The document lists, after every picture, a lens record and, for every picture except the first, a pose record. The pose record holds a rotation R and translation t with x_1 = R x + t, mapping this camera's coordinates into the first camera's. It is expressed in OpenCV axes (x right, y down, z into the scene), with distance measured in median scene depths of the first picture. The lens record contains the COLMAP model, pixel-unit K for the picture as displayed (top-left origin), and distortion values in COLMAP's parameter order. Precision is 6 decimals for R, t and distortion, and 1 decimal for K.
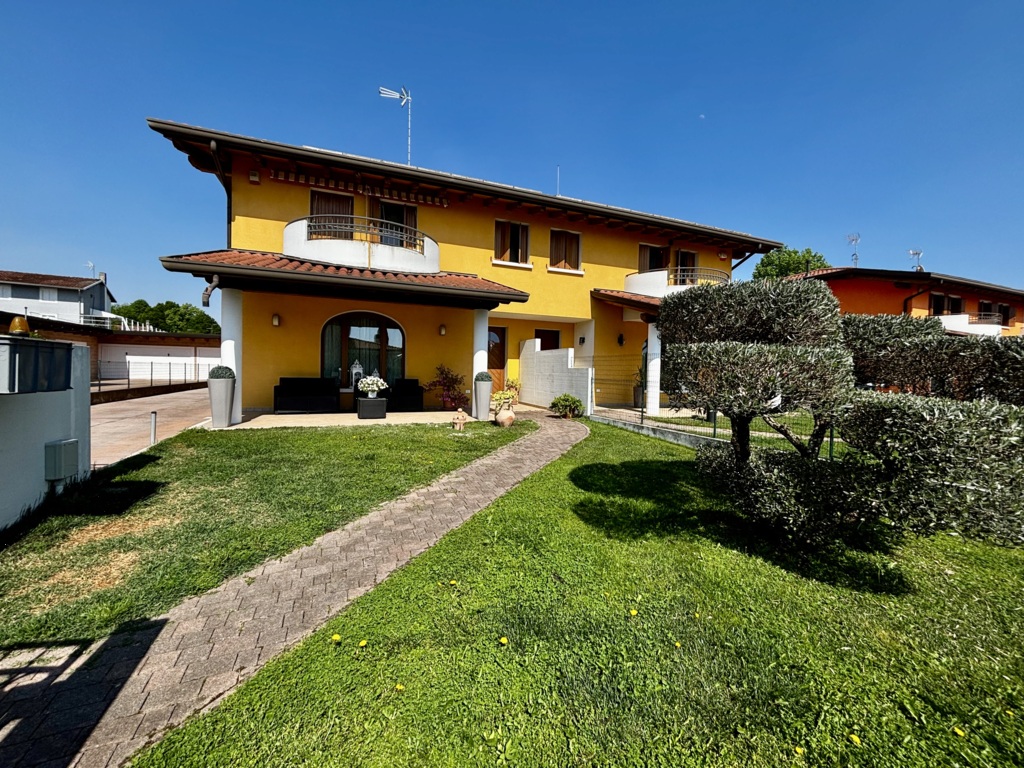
lens RADIAL K [[412.5, 0, 510.9], [0, 412.5, 381.2], [0, 0, 1]] dist [0.000243, 0.000382]
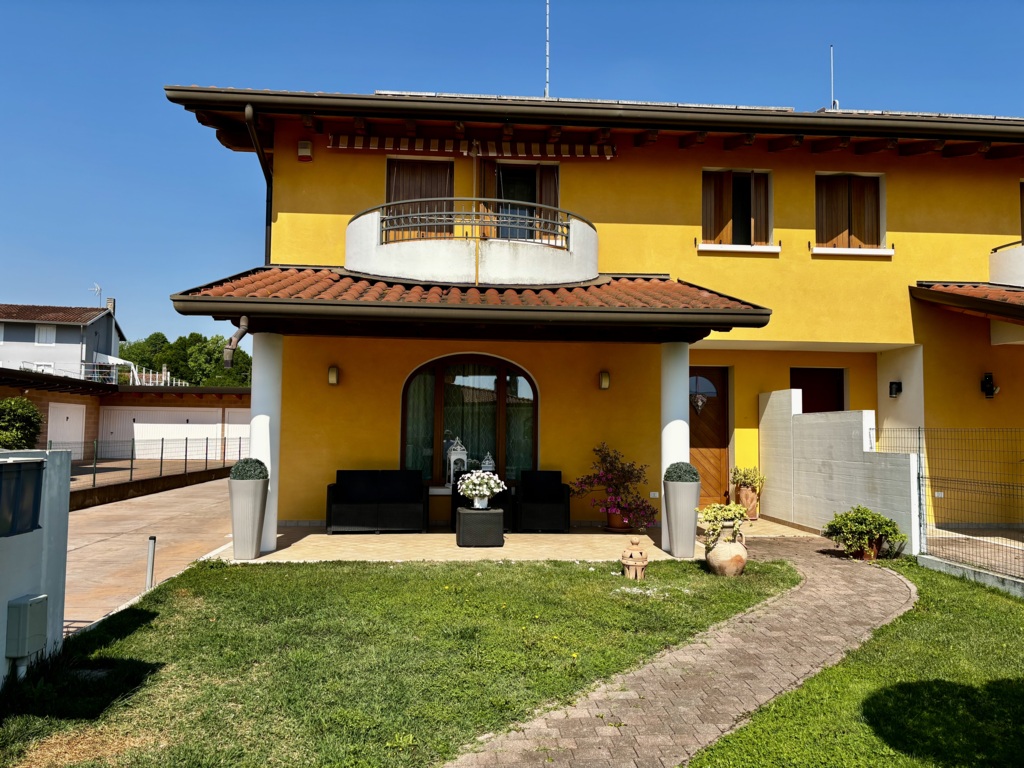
lens RADIAL K [[768.1, 0, 510.0], [0, 768.1, 385.3], [0, 0, 1]] dist [0.063506, -0.062796]
pose [[0.954666, -0.028032, -0.296355, 0.017488], [0.001710, 0.996056, -0.088708, -0.033362], [0.297673, 0.084180, 0.950949, -0.000384]]
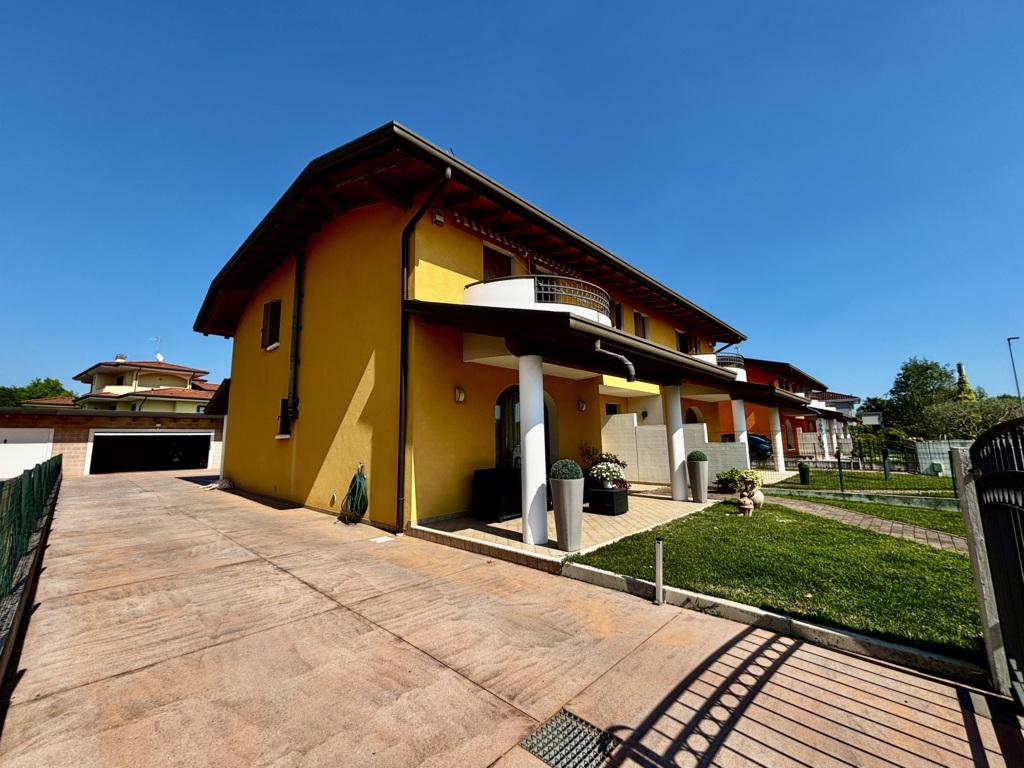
lens RADIAL K [[412.5, 0, 510.0], [0, 412.5, 382.9], [0, 0, 1]] dist [0.000243, 0.000382]
pose [[0.905718, 0.022933, 0.423260, -0.876259], [0.044885, 0.987733, -0.149563, -0.055209], [-0.421498, 0.154460, 0.893578, 0.295918]]
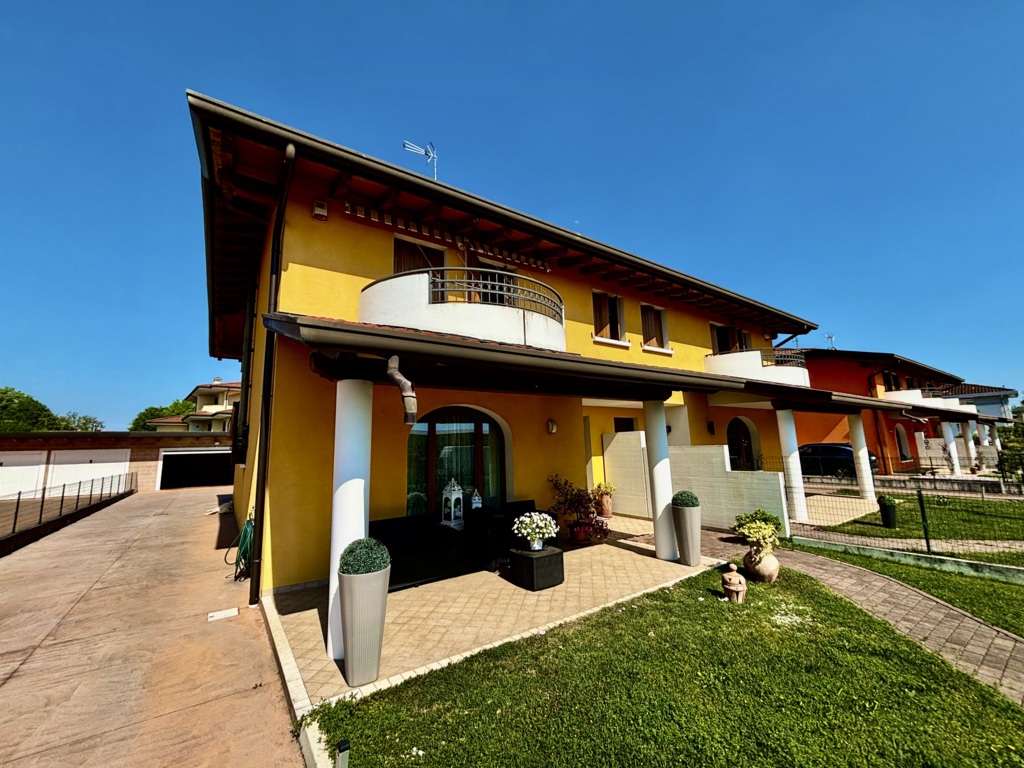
lens RADIAL K [[412.5, 0, 512.2], [0, 412.5, 379.5], [0, 0, 1]] dist [0.000243, 0.000382]
pose [[0.970137, -0.010214, 0.242343, -0.516955], [0.054743, 0.982555, -0.177734, -0.099937], [-0.236300, 0.185693, 0.953772, 0.369589]]
